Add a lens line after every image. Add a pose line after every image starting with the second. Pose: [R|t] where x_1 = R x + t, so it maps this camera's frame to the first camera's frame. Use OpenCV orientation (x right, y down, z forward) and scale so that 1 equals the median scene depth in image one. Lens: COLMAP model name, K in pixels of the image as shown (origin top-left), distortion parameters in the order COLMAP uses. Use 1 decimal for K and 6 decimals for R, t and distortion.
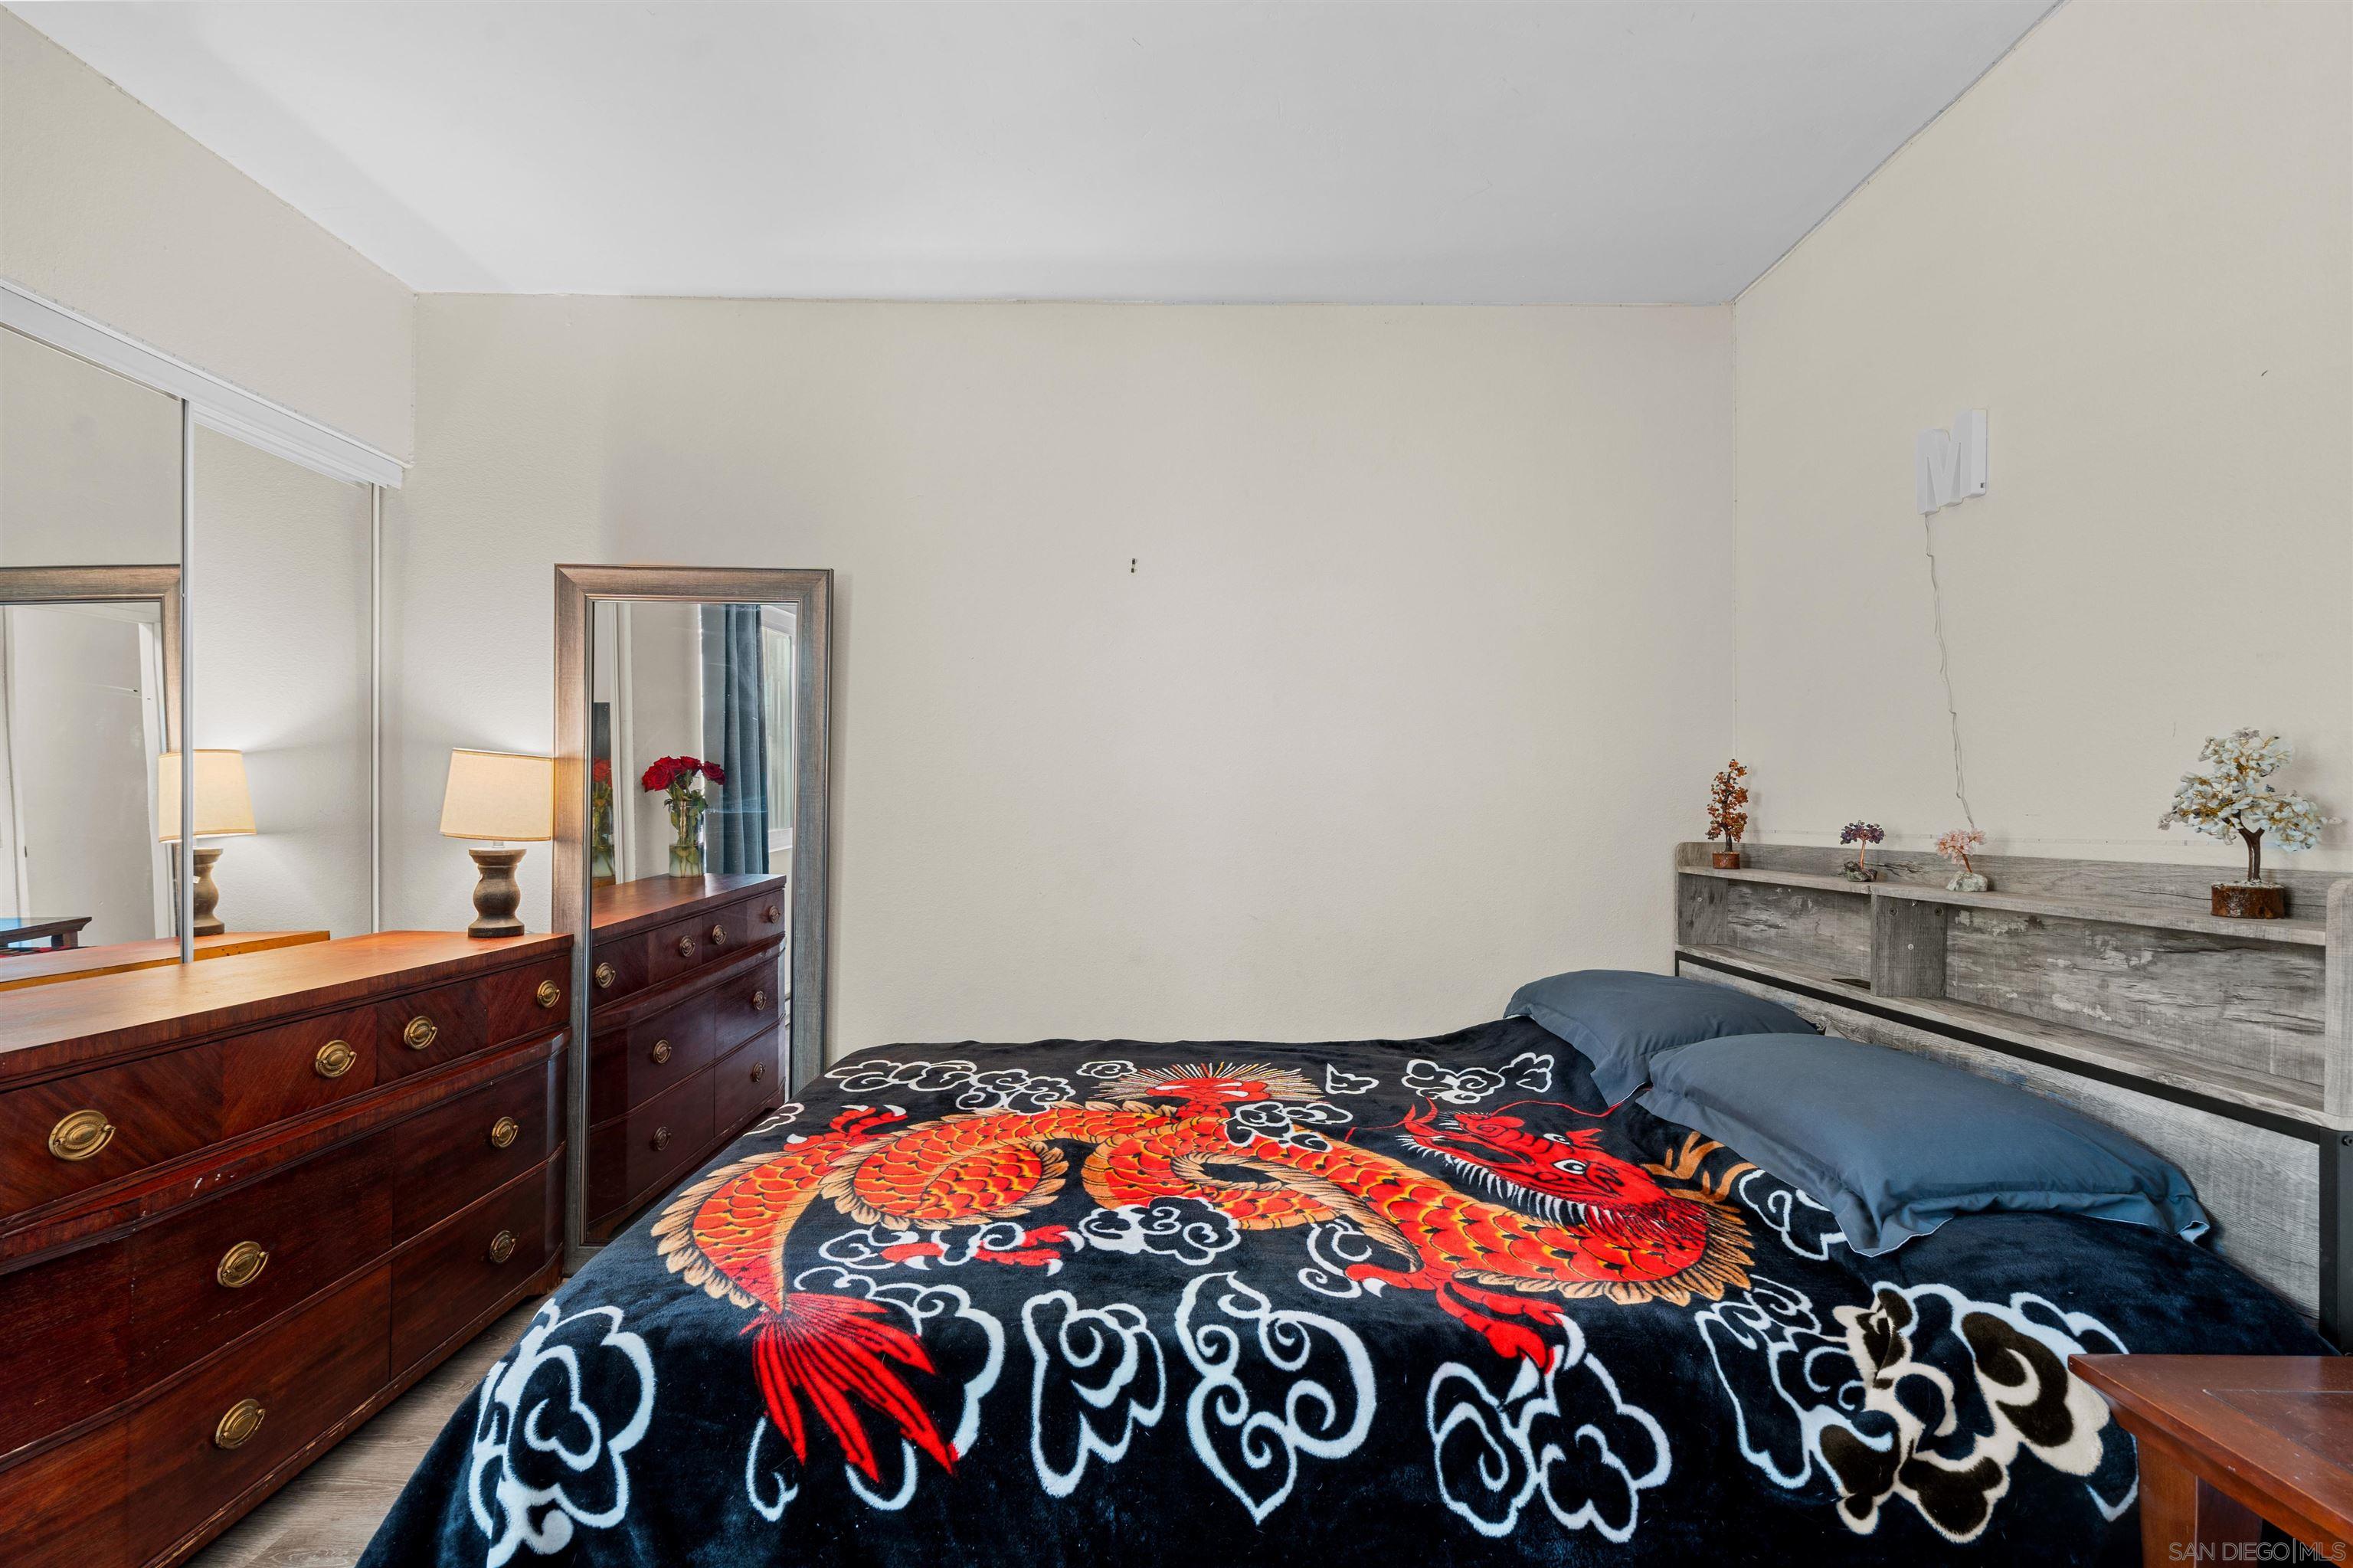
lens RADIAL K [[1061.6, 0, 1170.9], [0, 1061.6, 807.2], [0, 0, 1]] dist [-0.004653, 0.001749]
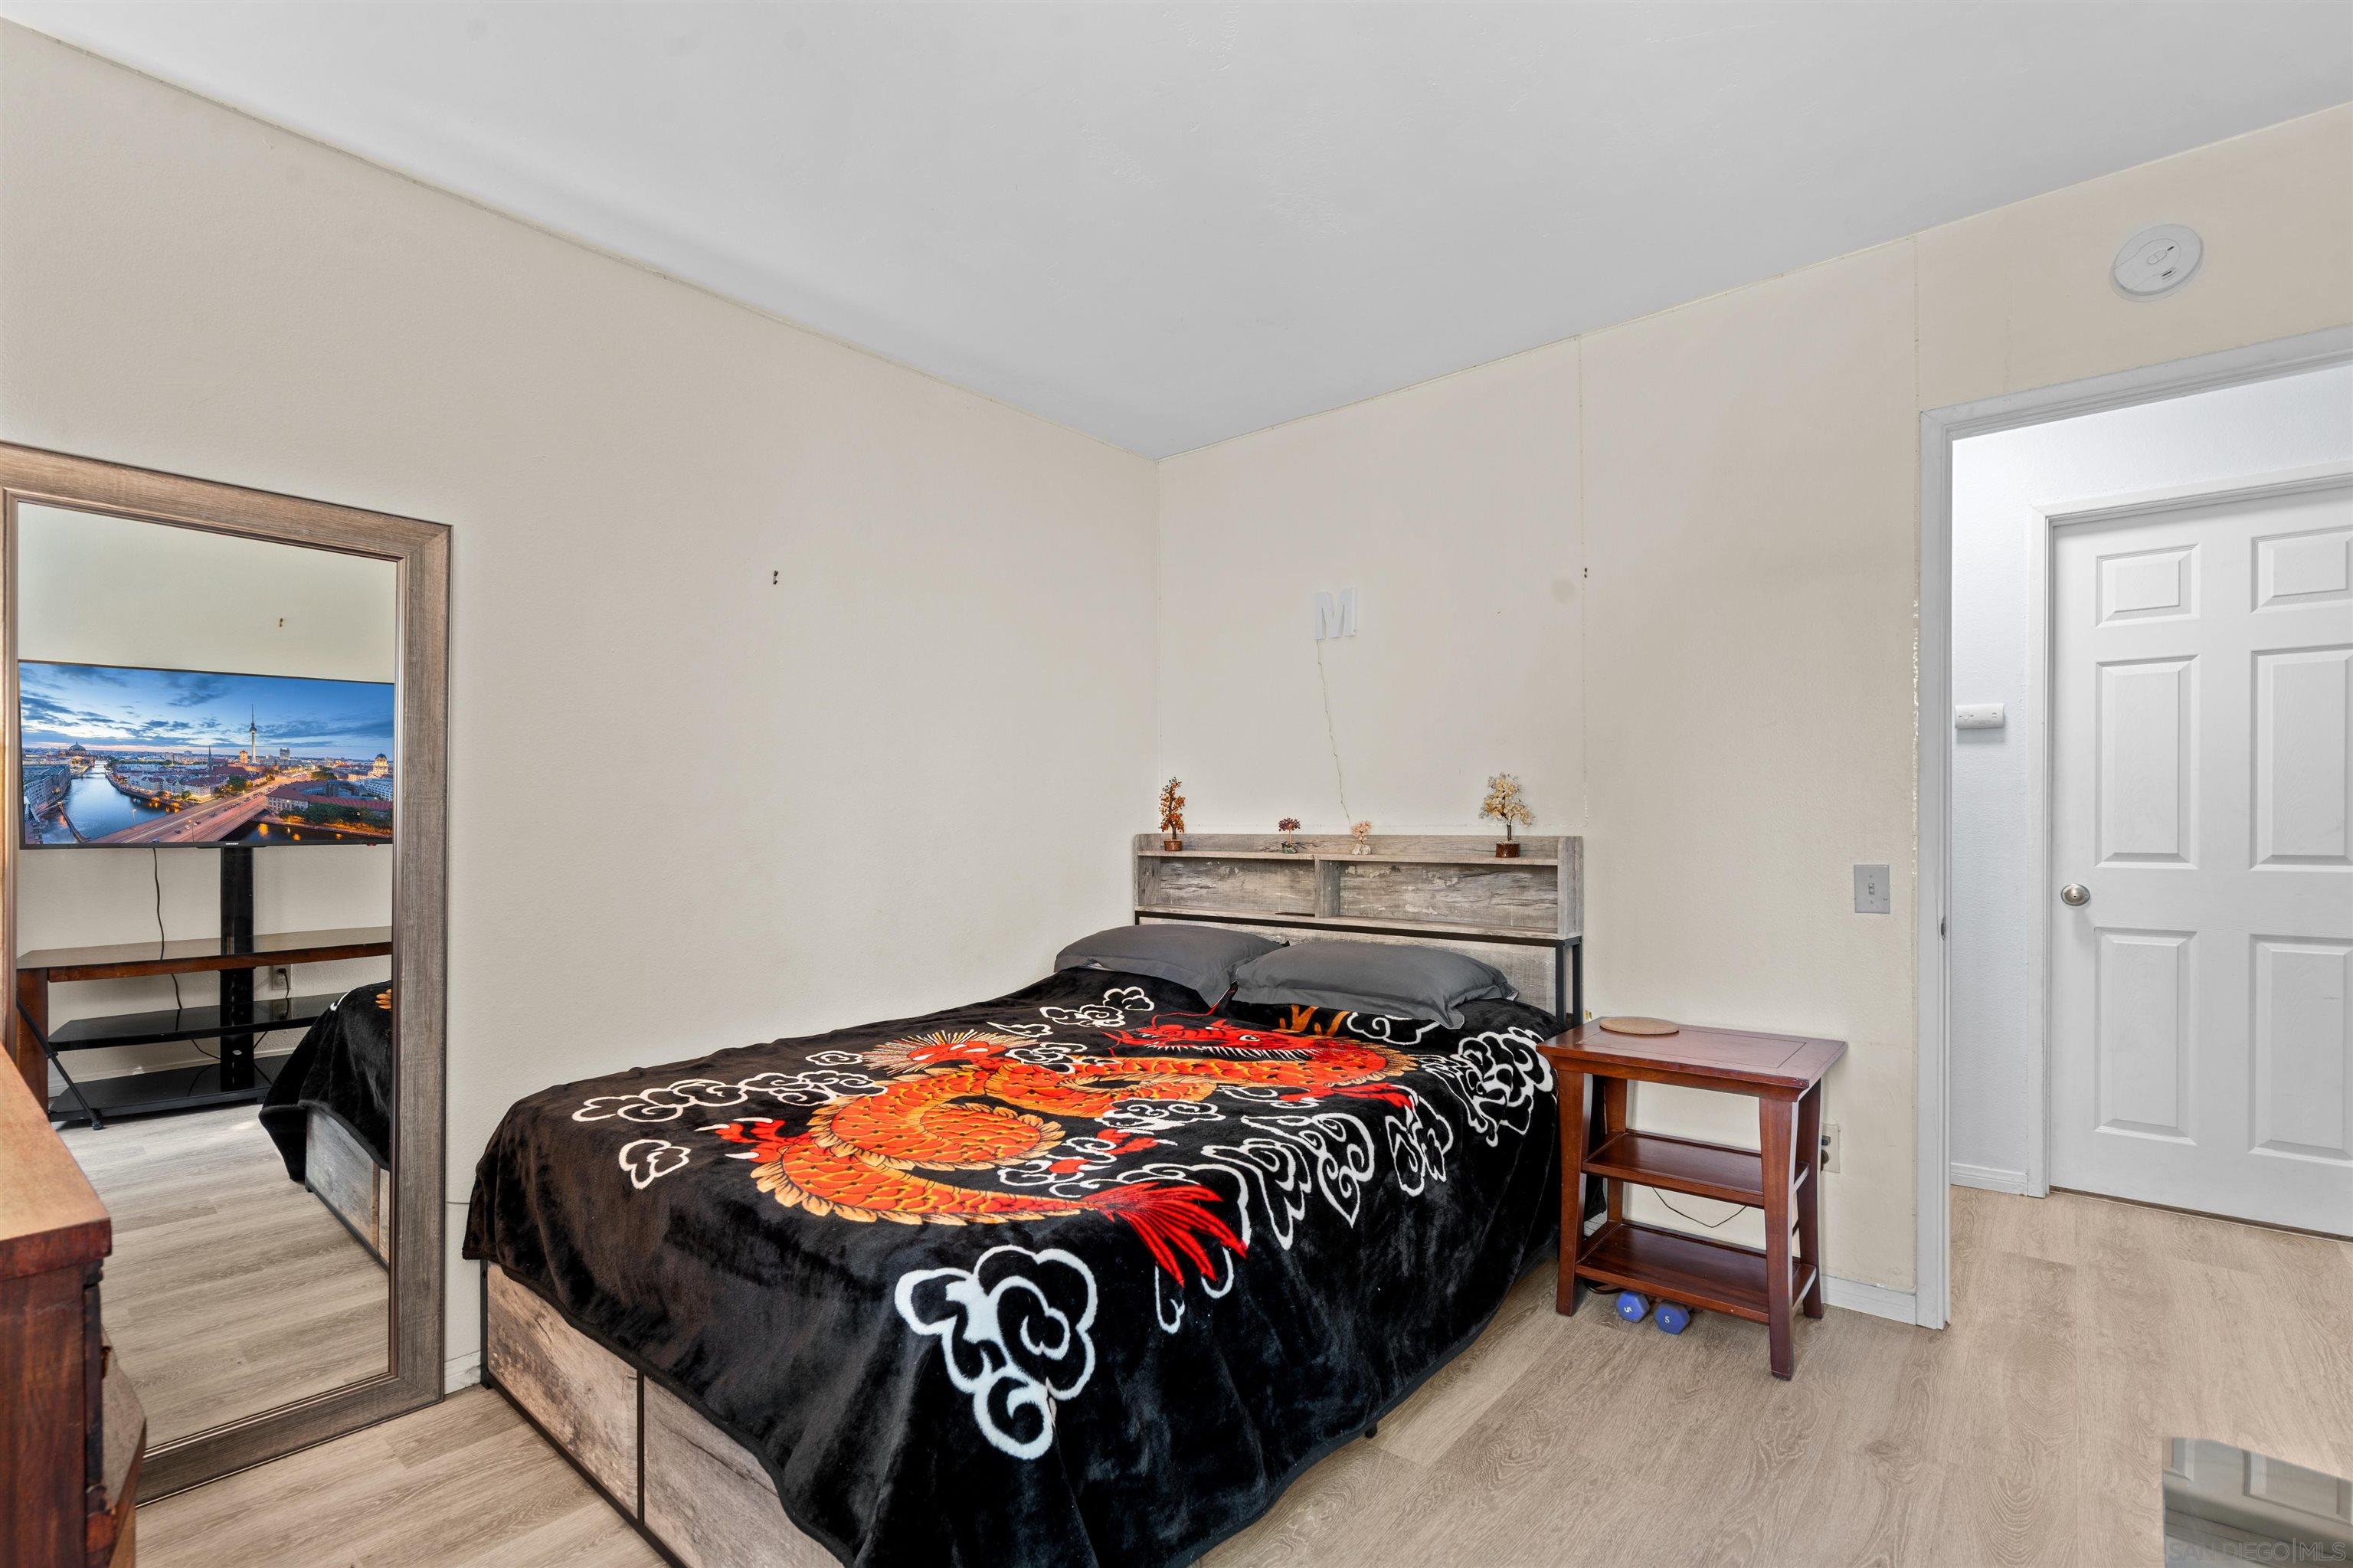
lens RADIAL K [[1061.4, 0, 1173.8], [0, 1061.4, 824.8], [0, 0, 1]] dist [-0.000675, 0.000561]
pose [[0.642378, -0.018055, 0.766175, -1.233874], [0.006551, 0.999815, 0.018069, -0.011091], [-0.766360, -0.006588, 0.642378, 0.101355]]
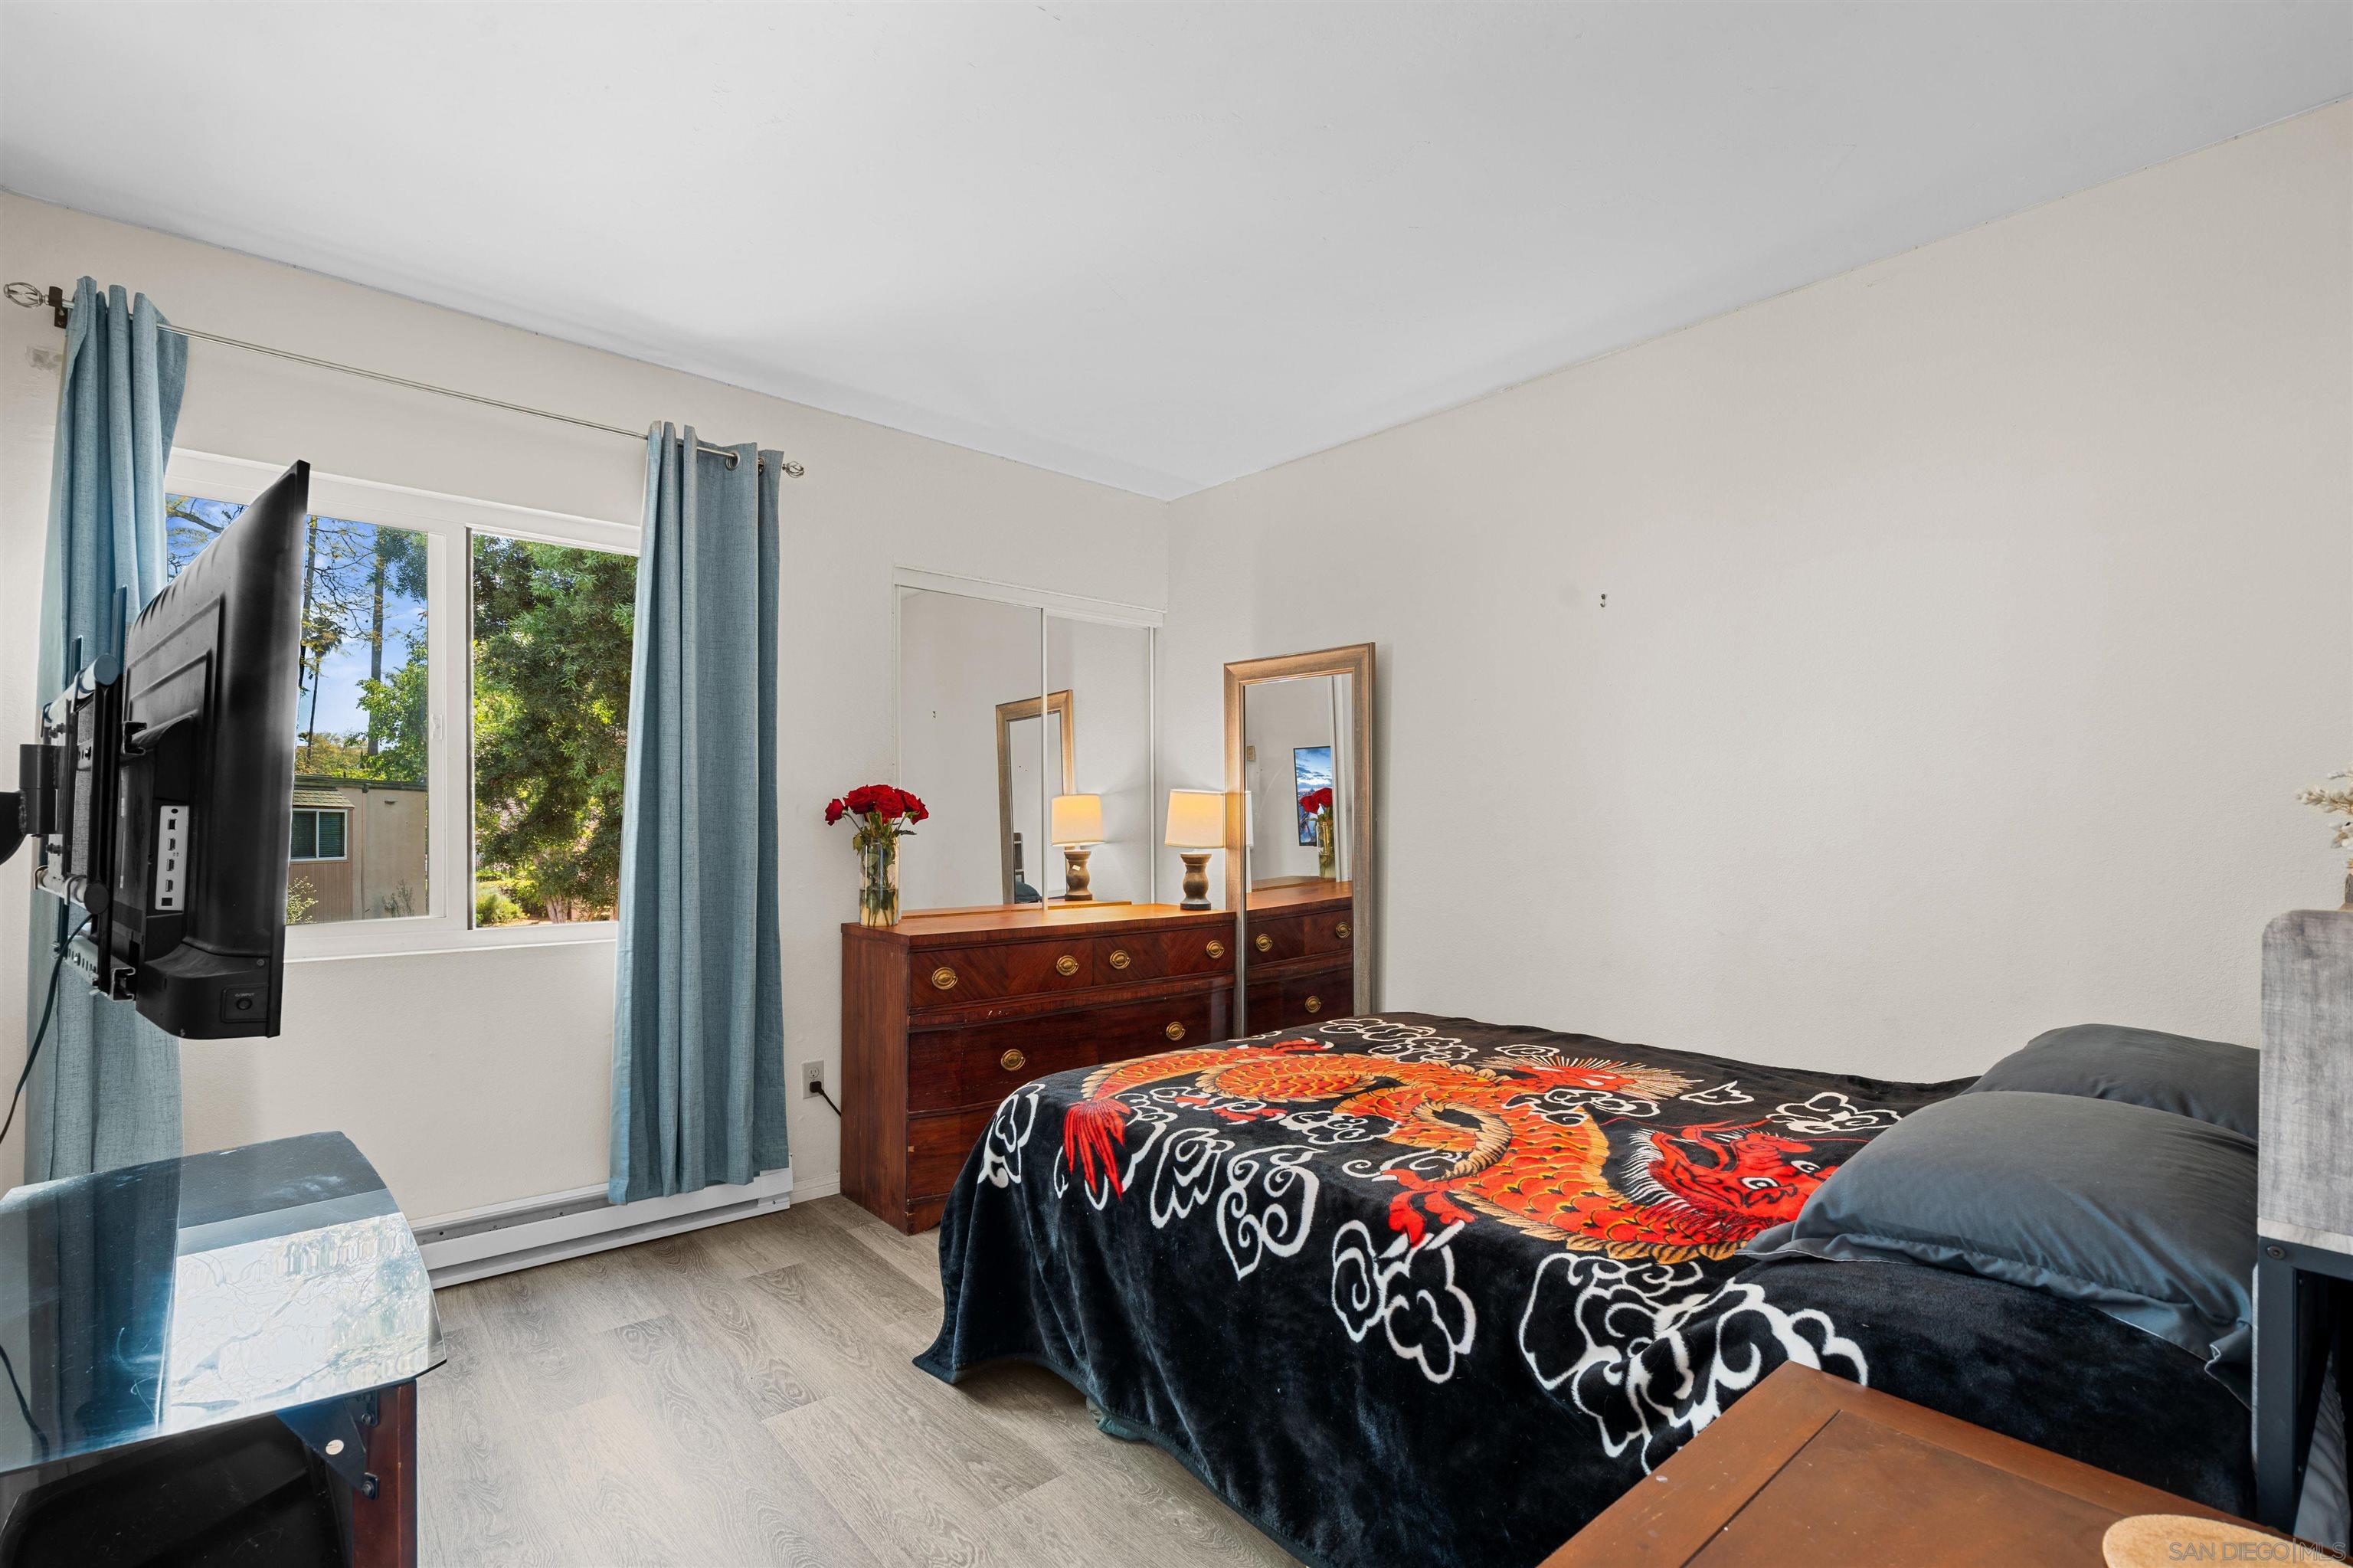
lens RADIAL K [[1071.3, 0, 1173.4], [0, 1071.3, 819.5], [0, 0, 1]] dist [-0.002012, 0.000634]
pose [[0.656316, -0.009629, -0.754424, 1.068208], [0.007040, 0.999953, -0.006638, 0.000579], [0.754453, -0.000954, 0.656353, -0.103667]]
